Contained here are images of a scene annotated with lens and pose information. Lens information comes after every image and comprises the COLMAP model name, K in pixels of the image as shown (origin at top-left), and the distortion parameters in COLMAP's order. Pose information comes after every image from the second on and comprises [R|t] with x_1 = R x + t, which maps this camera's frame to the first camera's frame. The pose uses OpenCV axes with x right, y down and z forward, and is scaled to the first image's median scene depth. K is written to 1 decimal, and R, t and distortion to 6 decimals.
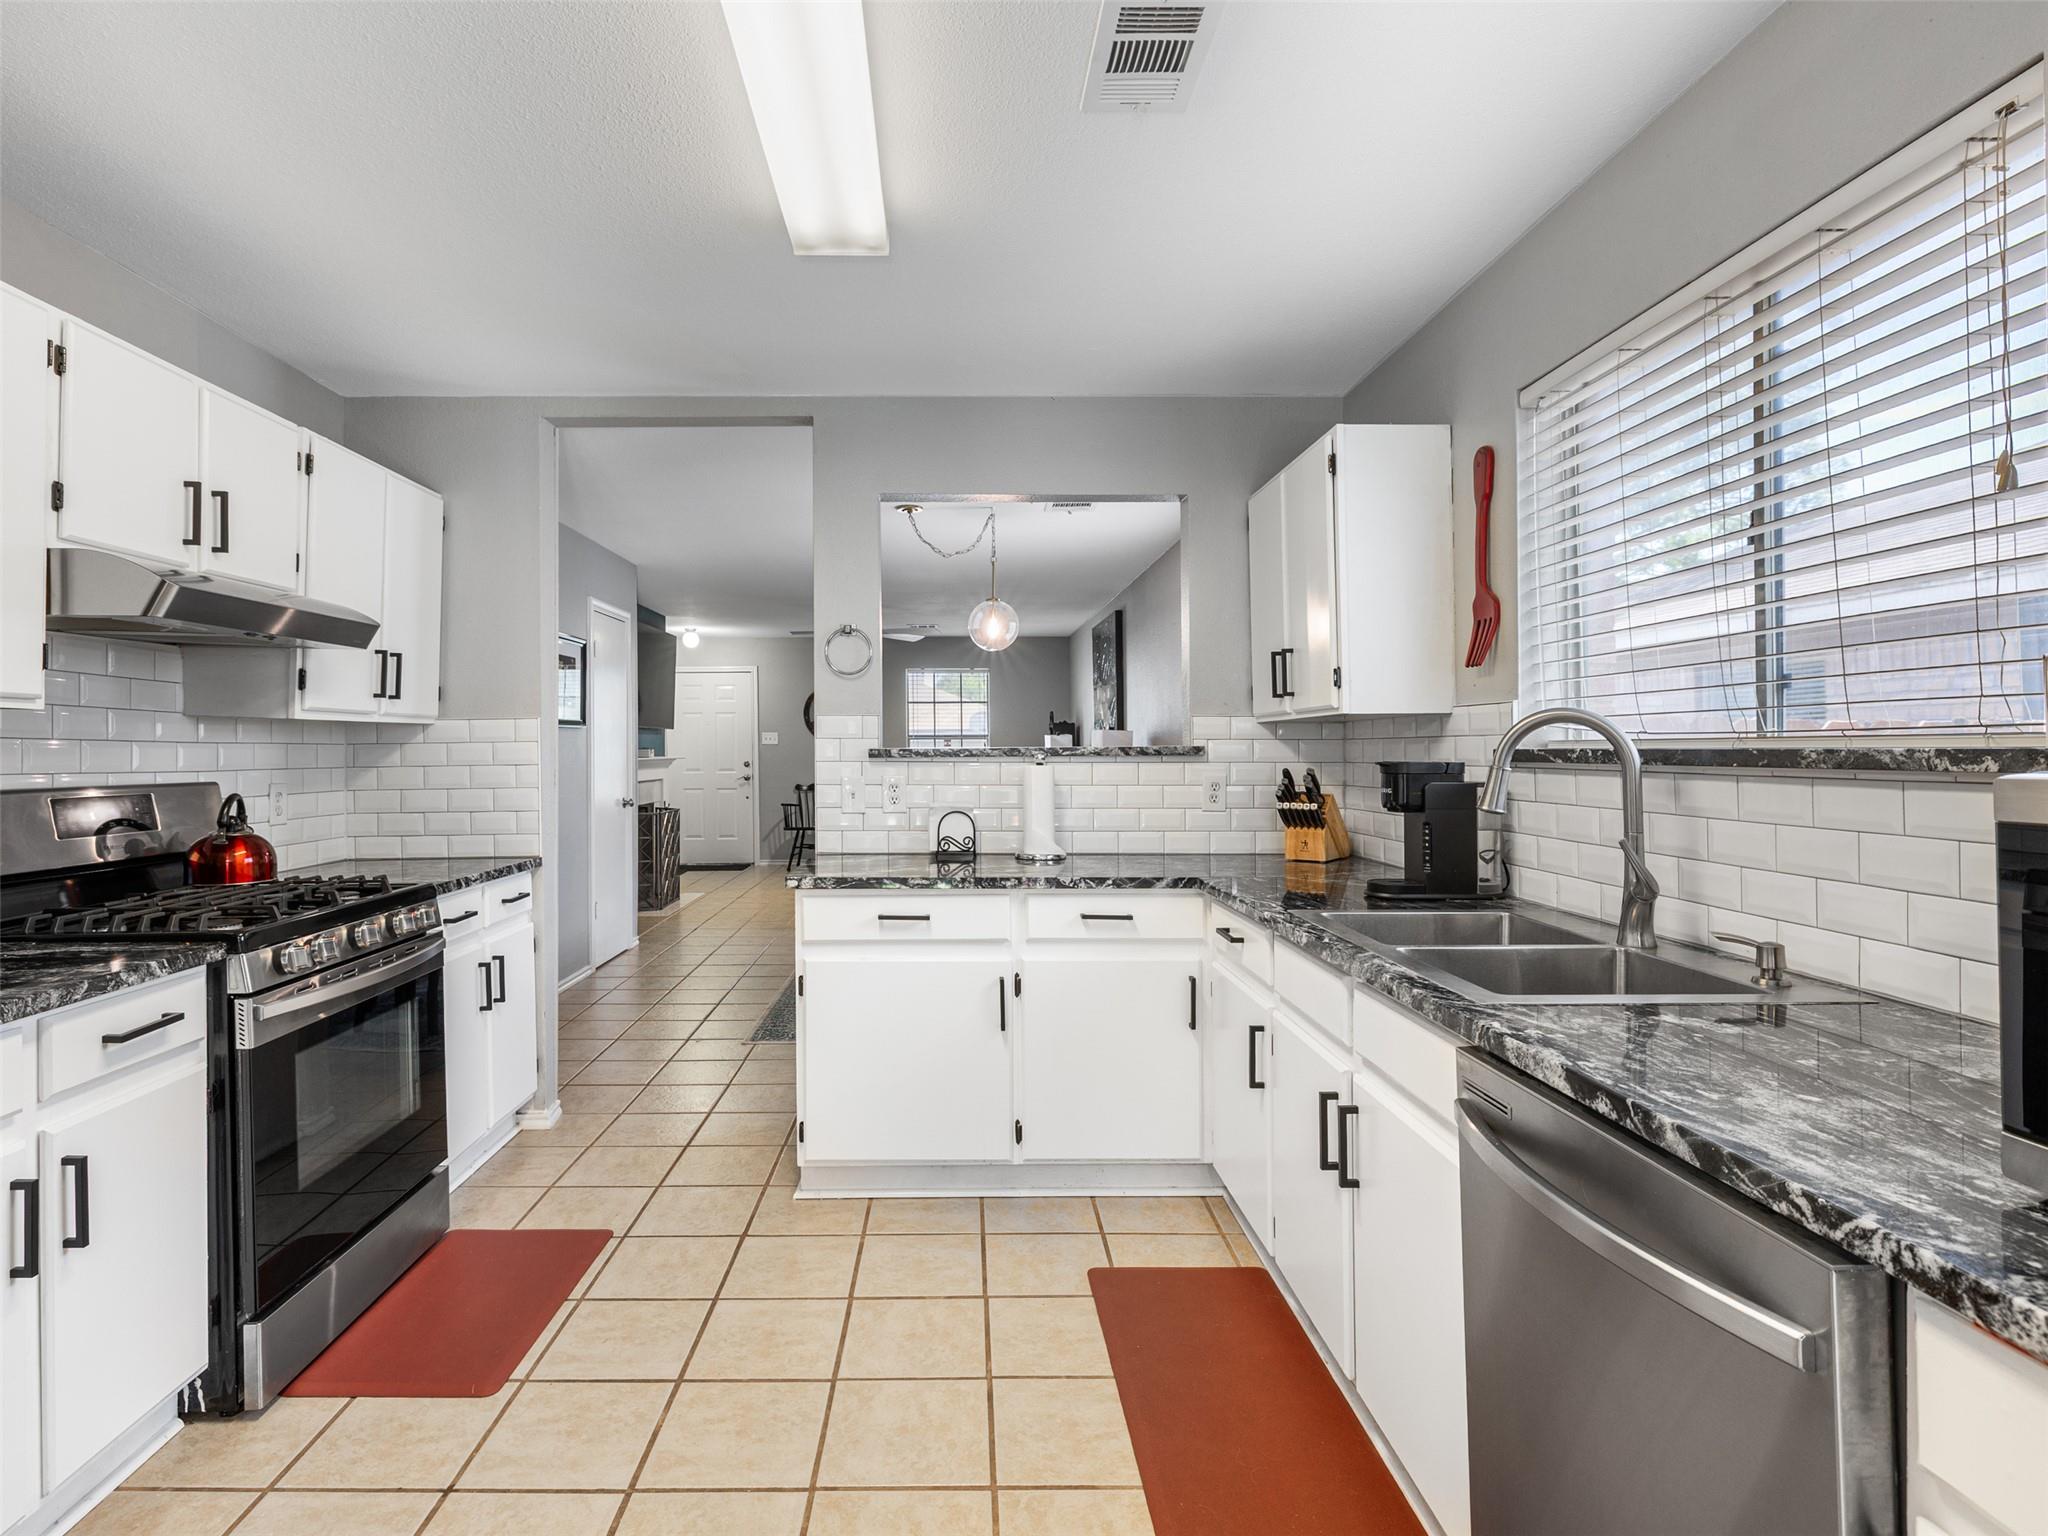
lens RADIAL K [[1037.4, 0, 966.4], [0, 1037.4, 716.3], [0, 0, 1]] dist [-0.011967, -0.001563]
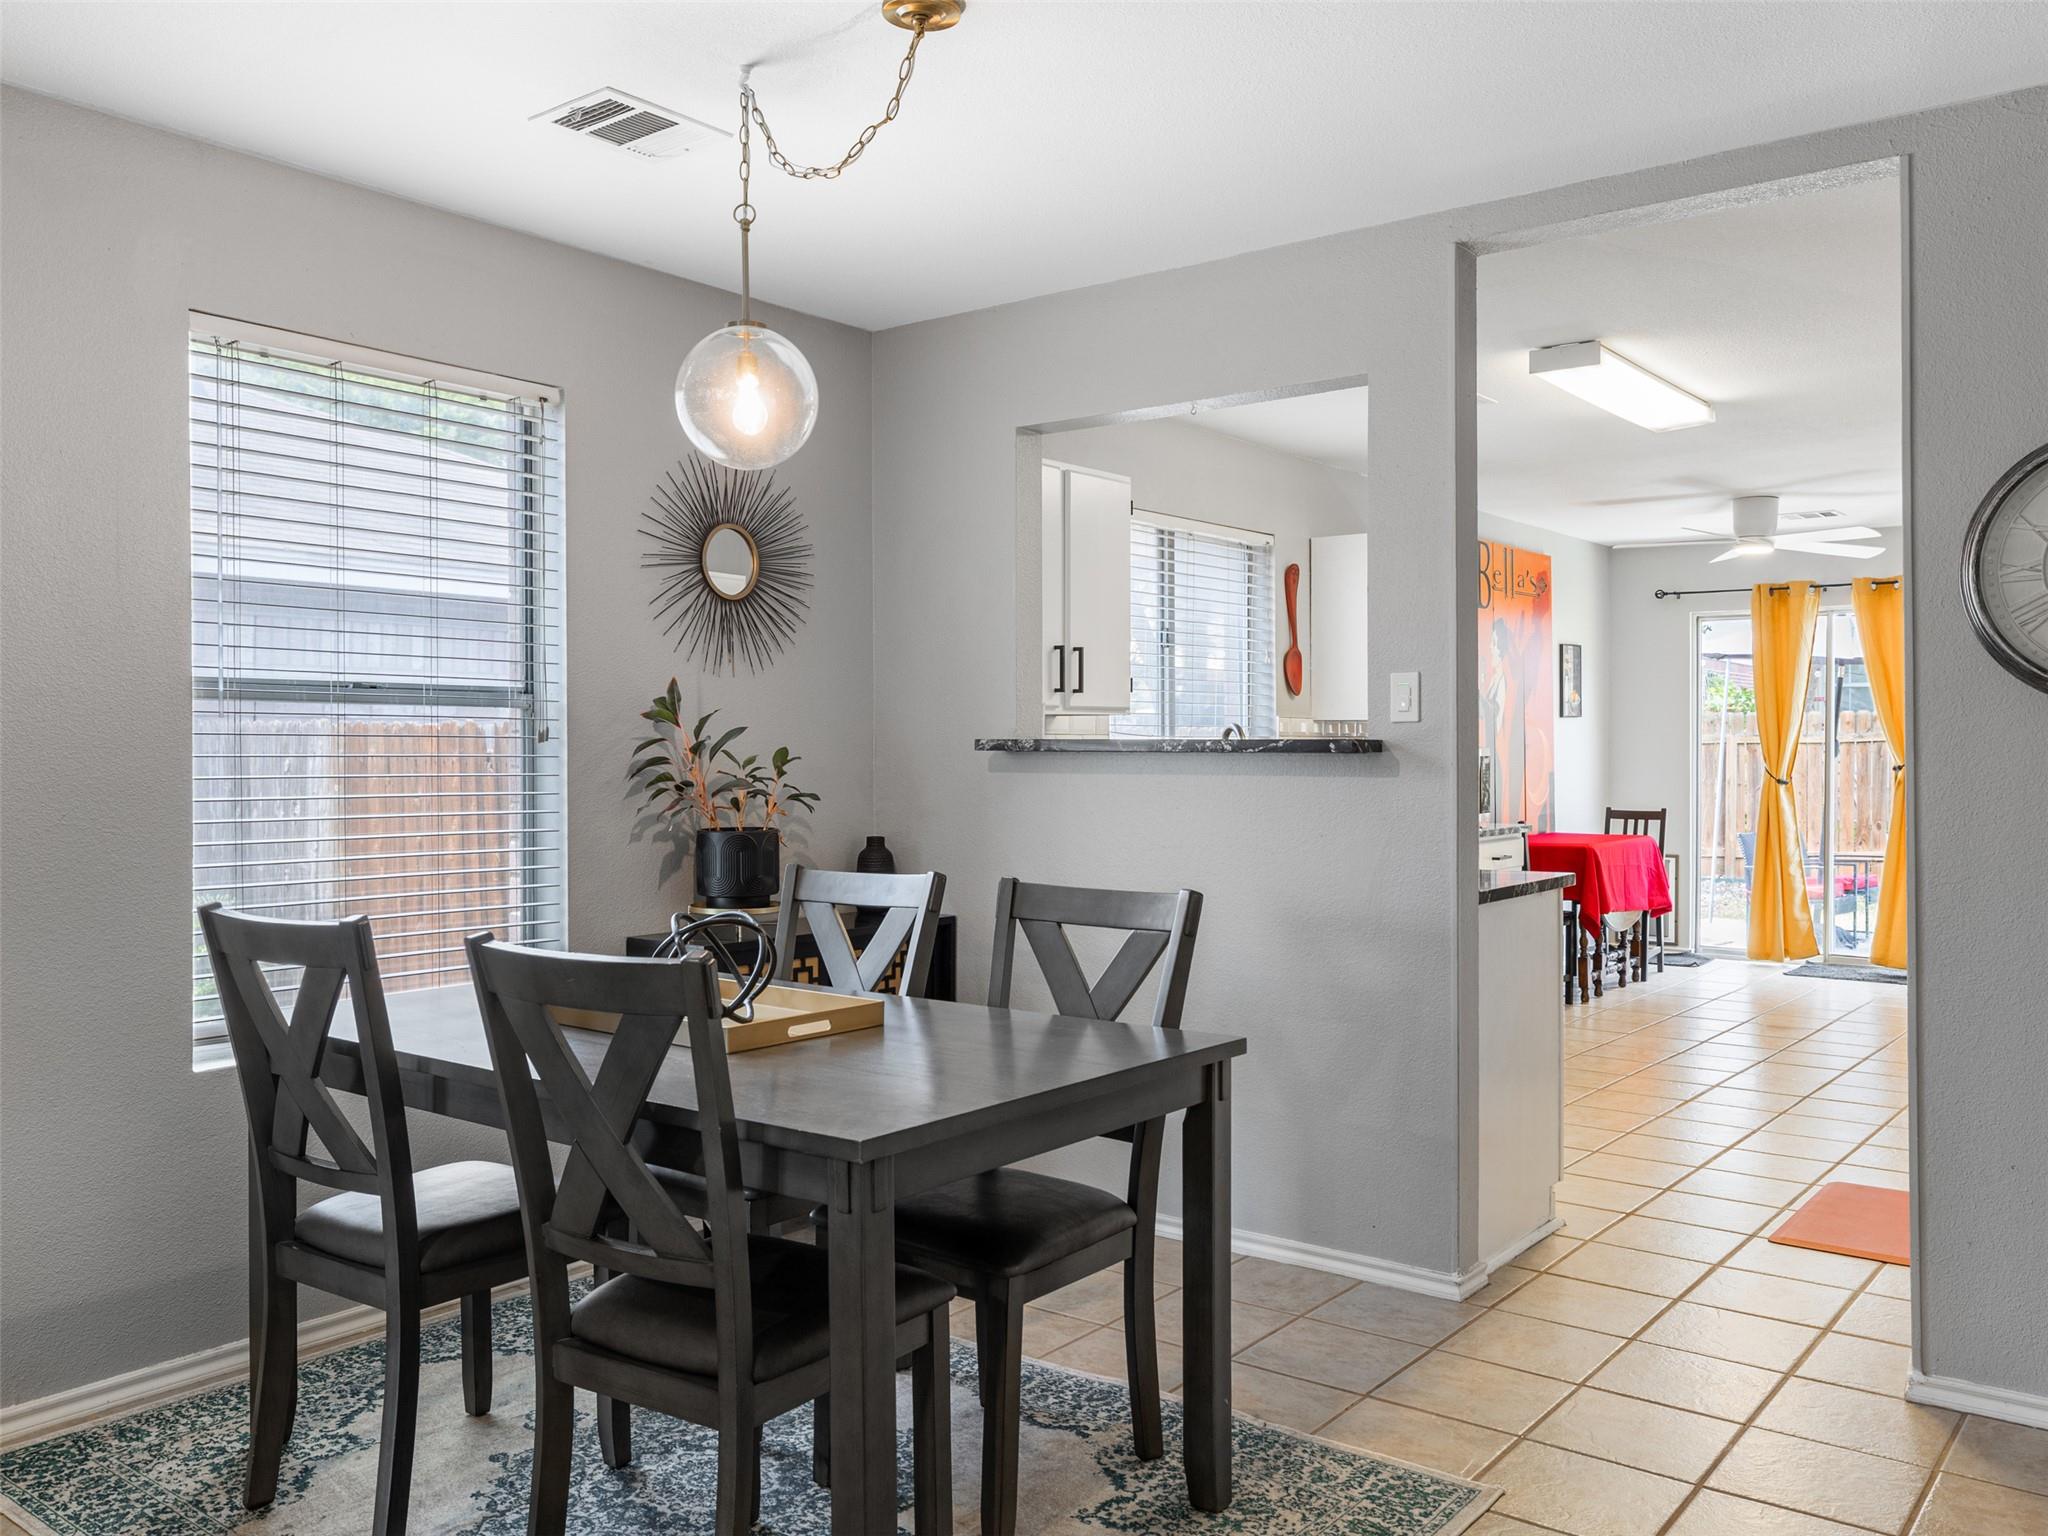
lens RADIAL K [[1653.0, 0, 1036.1], [0, 1653.0, 745.5], [0, 0, 1]] dist [0.009475, -0.007849]
pose [[-0.786292, 0.008934, 0.617790, -0.733924], [-0.011123, 0.999529, -0.028612, 0.086655], [-0.617754, -0.029369, -0.785822, 2.538786]]
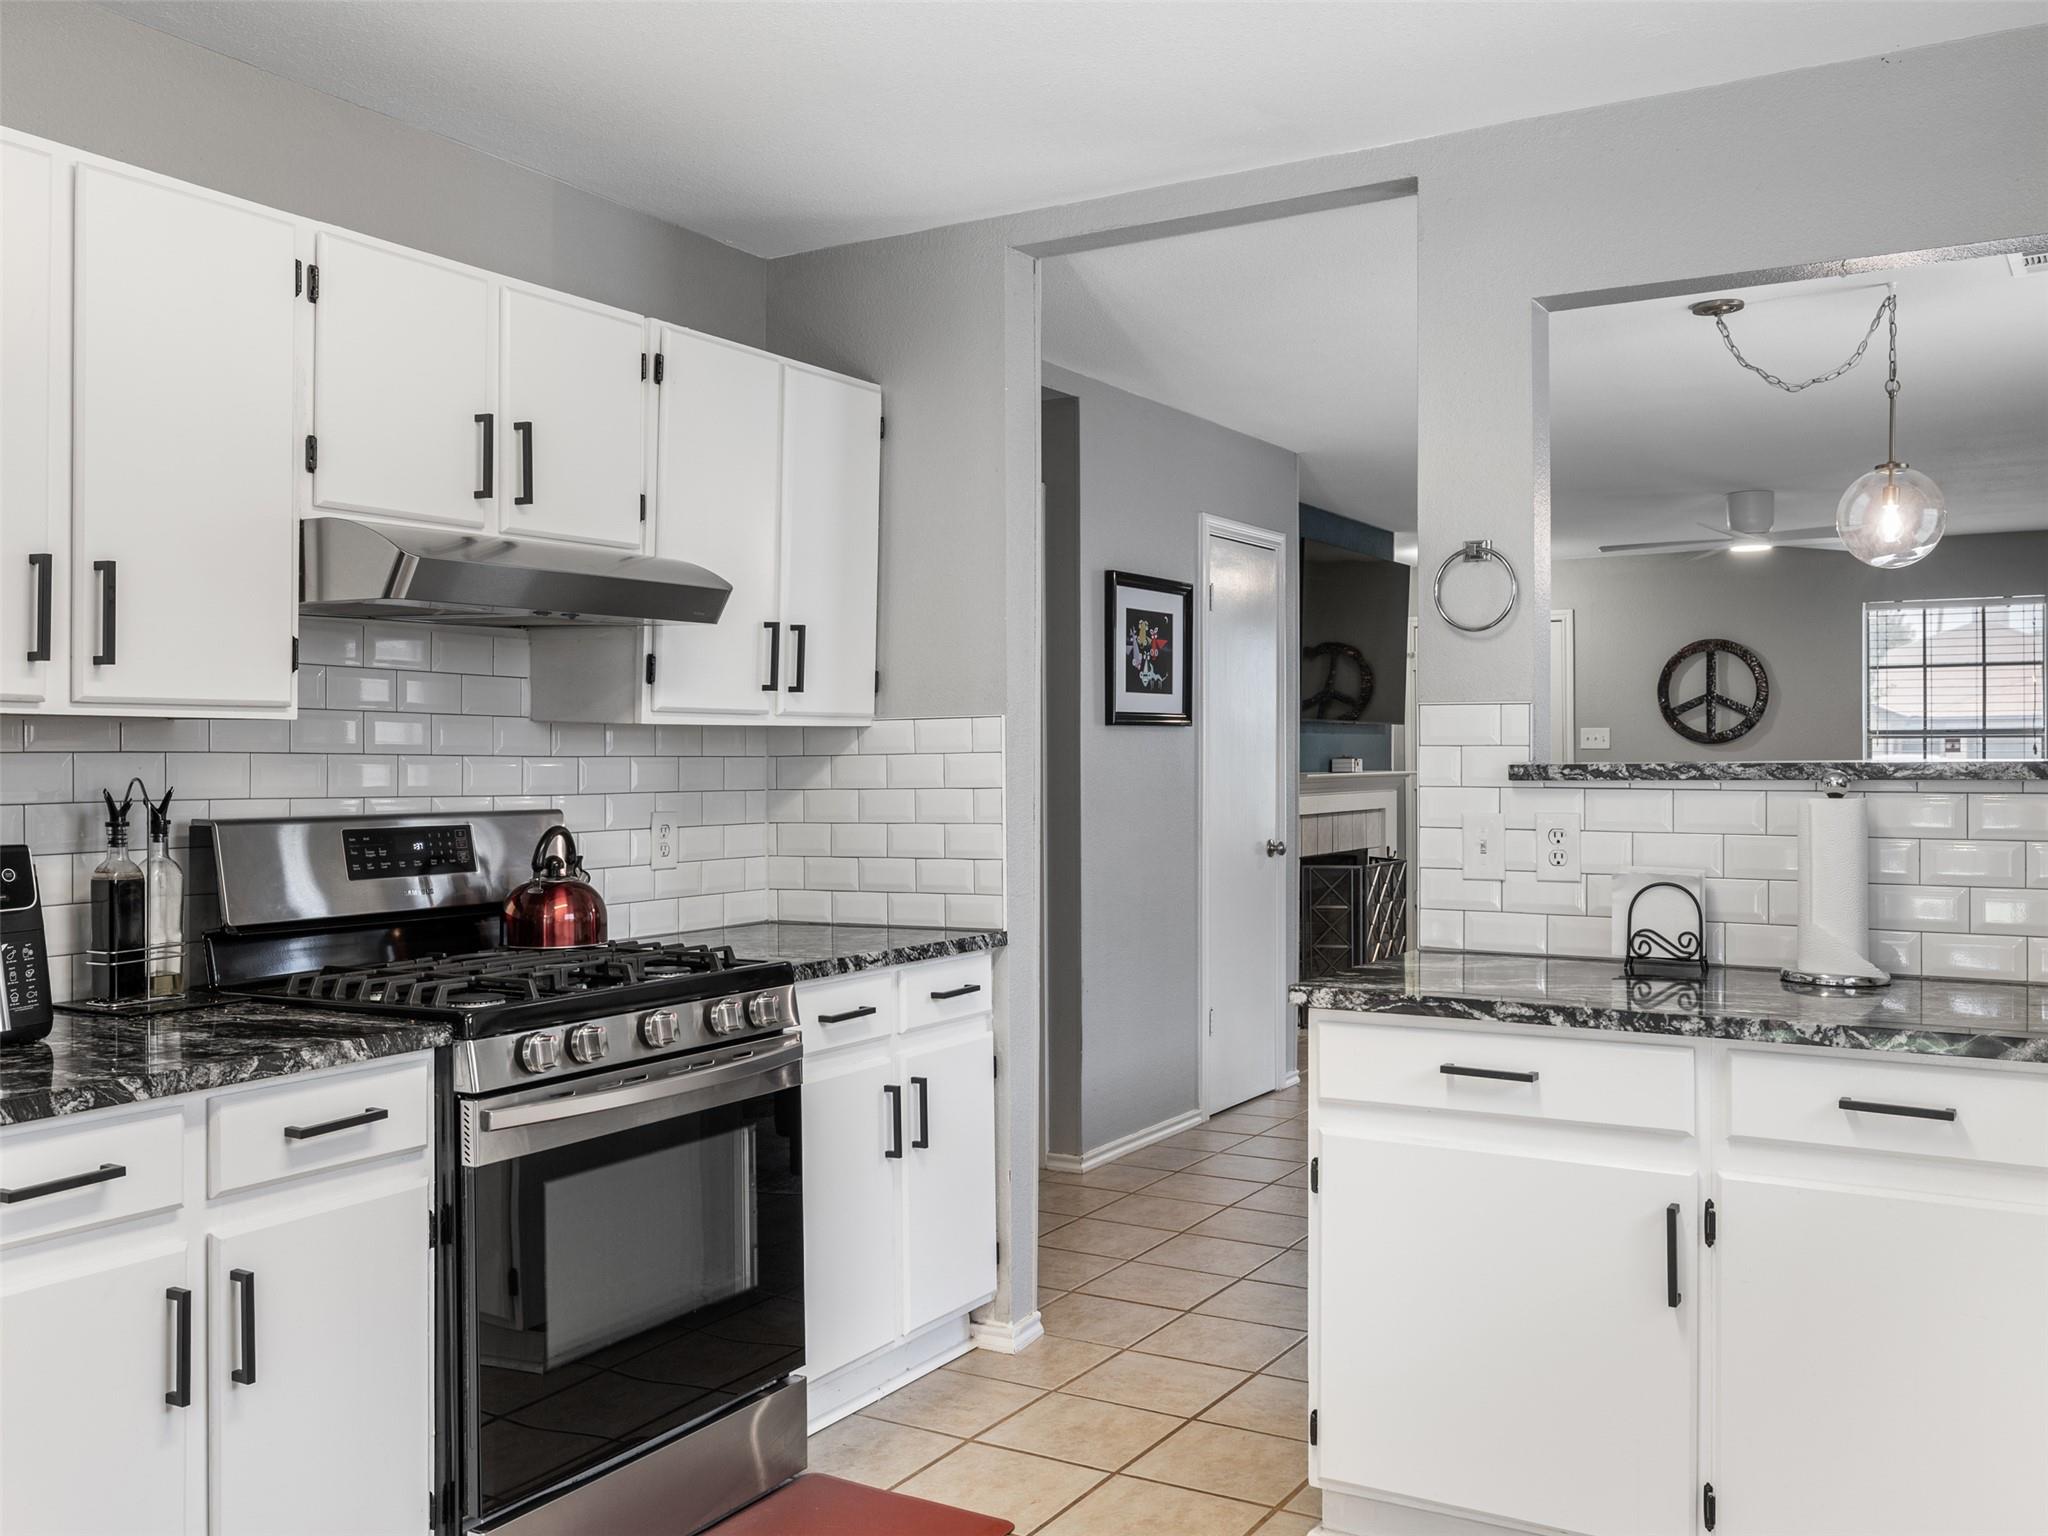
lens RADIAL K [[1811.5, 0, 1043.1], [0, 1811.5, 721.8], [0, 0, 1]] dist [0.000836, -0.003392]
pose [[0.855782, -0.010444, -0.517231, 0.239587], [0.017549, 0.999807, 0.008848, -0.005373], [0.517039, -0.016649, 0.855800, 0.056761]]
